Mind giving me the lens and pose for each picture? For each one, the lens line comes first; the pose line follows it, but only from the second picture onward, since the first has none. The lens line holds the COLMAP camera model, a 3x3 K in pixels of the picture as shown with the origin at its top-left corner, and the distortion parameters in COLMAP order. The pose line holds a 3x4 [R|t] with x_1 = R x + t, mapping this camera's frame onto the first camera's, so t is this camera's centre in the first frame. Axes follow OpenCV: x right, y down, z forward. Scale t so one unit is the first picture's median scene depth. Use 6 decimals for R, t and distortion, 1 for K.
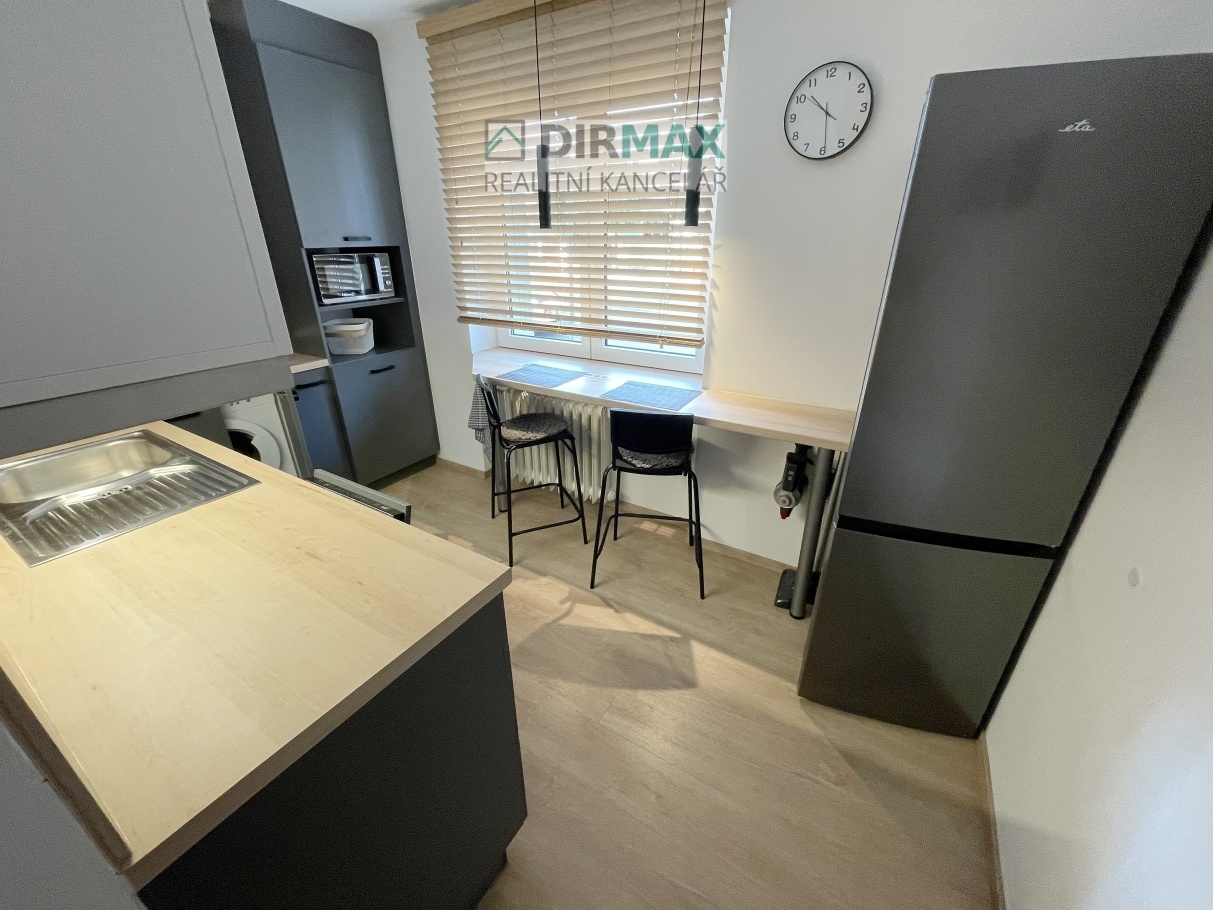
lens RADIAL K [[489.4, 0, 606.3], [0, 489.4, 451.3], [0, 0, 1]] dist [0.001720, 0.000128]
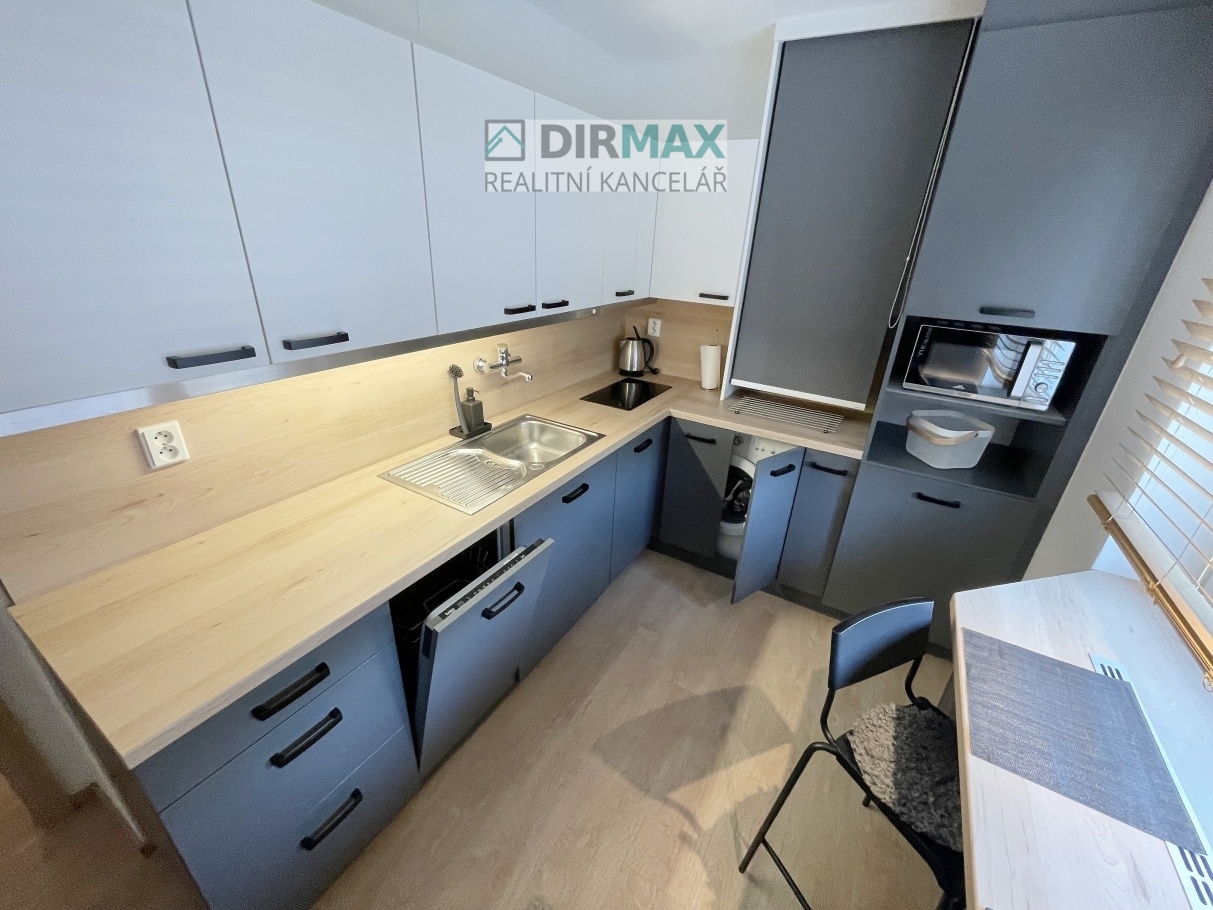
lens RADIAL K [[488.8, 0, 607.0], [0, 488.8, 452.7], [0, 0, 1]] dist [-0.002700, -0.000353]
pose [[0.011455, 0.413800, -0.910296, 0.136511], [-0.444636, 0.817511, 0.366027, -0.334412], [0.895638, 0.400557, 0.193355, 0.577598]]
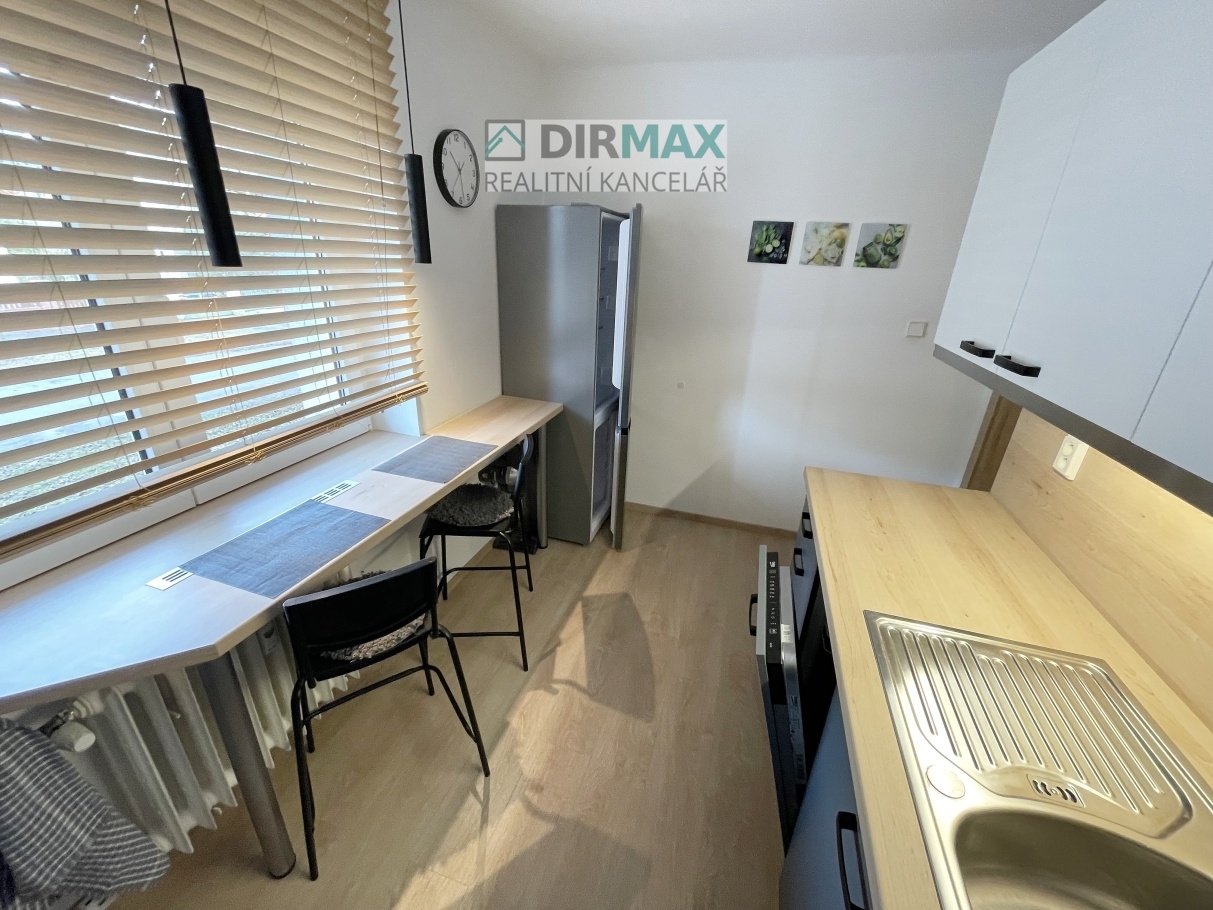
lens RADIAL K [[488.8, 0, 607.0], [0, 488.8, 452.7], [0, 0, 1]] dist [-0.002700, -0.000353]
pose [[-0.249121, -0.371105, 0.894550, -0.700720], [0.352154, 0.825733, 0.440627, -0.375195], [-0.902179, 0.424789, -0.075022, 0.766428]]
